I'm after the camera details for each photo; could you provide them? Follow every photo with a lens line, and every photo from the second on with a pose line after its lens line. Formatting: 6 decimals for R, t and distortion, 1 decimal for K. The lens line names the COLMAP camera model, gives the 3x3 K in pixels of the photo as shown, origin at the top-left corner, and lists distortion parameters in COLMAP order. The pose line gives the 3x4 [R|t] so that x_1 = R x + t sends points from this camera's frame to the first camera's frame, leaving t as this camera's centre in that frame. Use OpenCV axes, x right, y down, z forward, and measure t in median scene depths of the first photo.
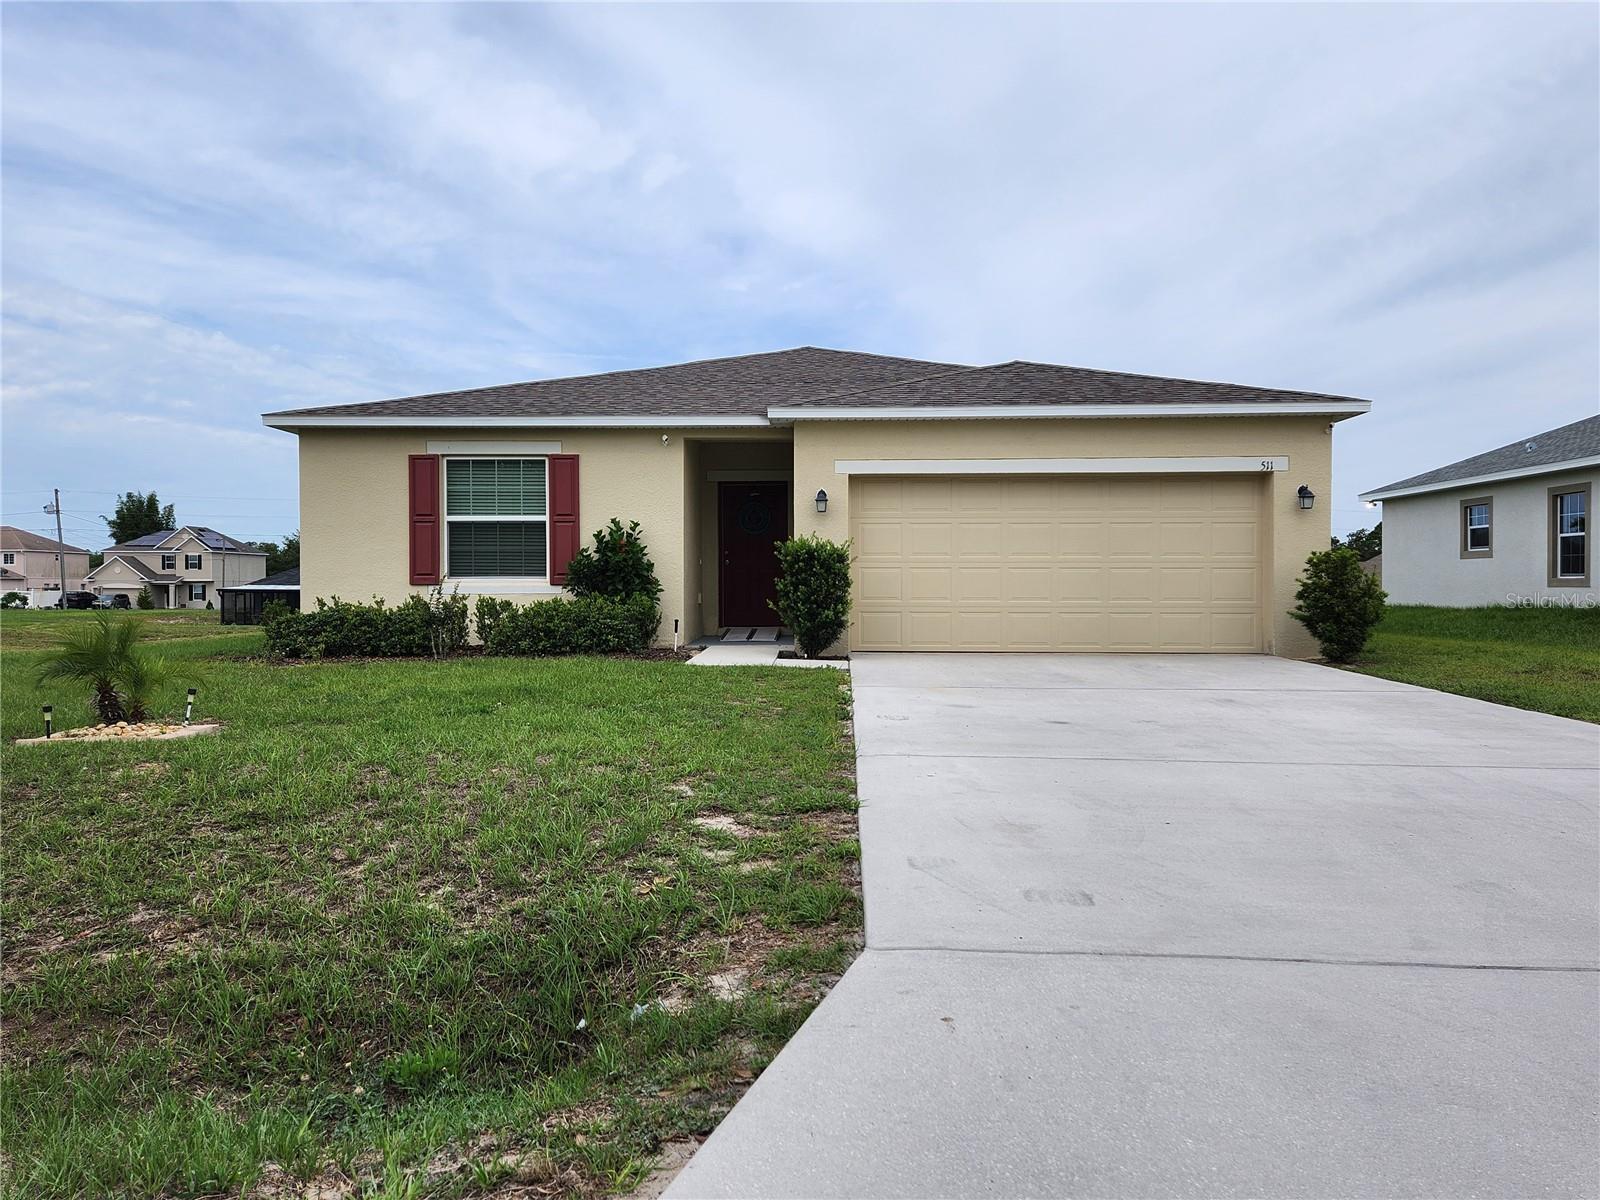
lens RADIAL K [[1166.0, 0, 801.8], [0, 1166.0, 608.9], [0, 0, 1]] dist [0.051372, -0.018298]
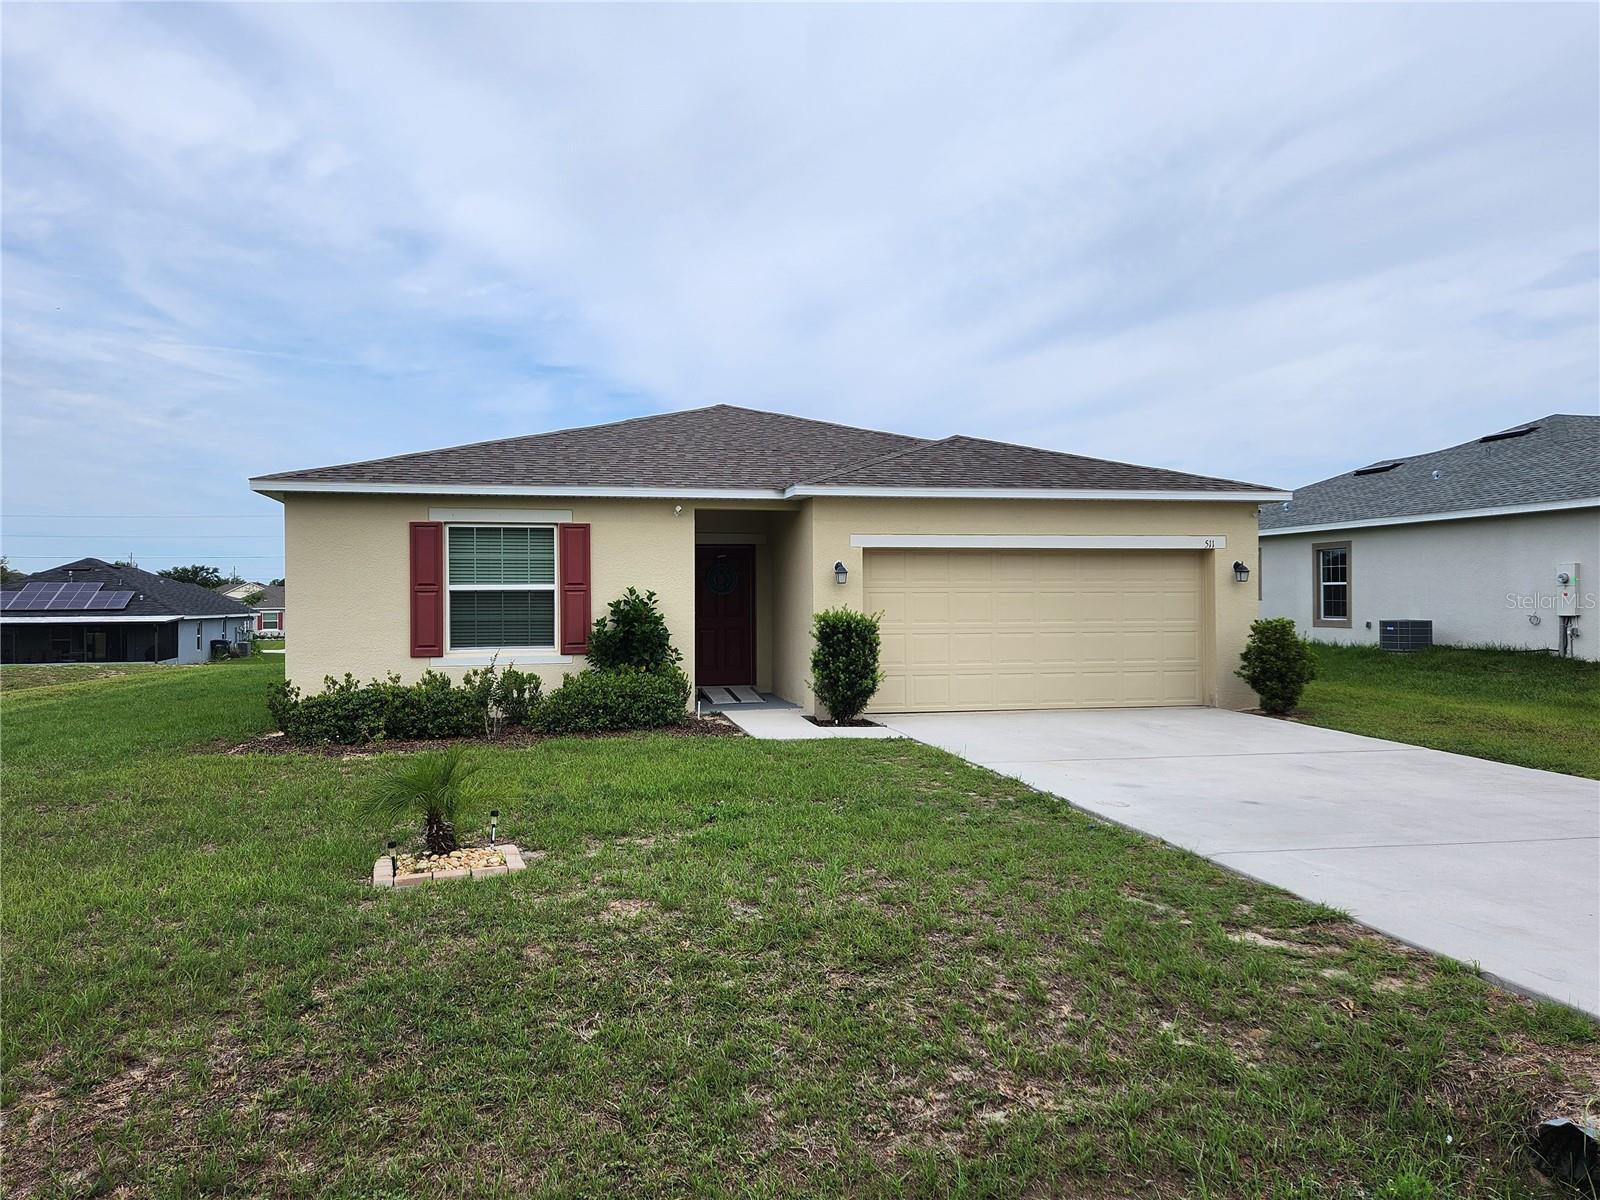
lens RADIAL K [[1166.0, 0, 805.0], [0, 1166.0, 587.7], [0, 0, 1]] dist [0.051372, -0.018298]
pose [[0.965655, -0.002581, 0.259814, -0.275819], [0.010511, 0.999520, -0.029136, -0.046707], [-0.259614, 0.030866, 0.965219, -0.011130]]
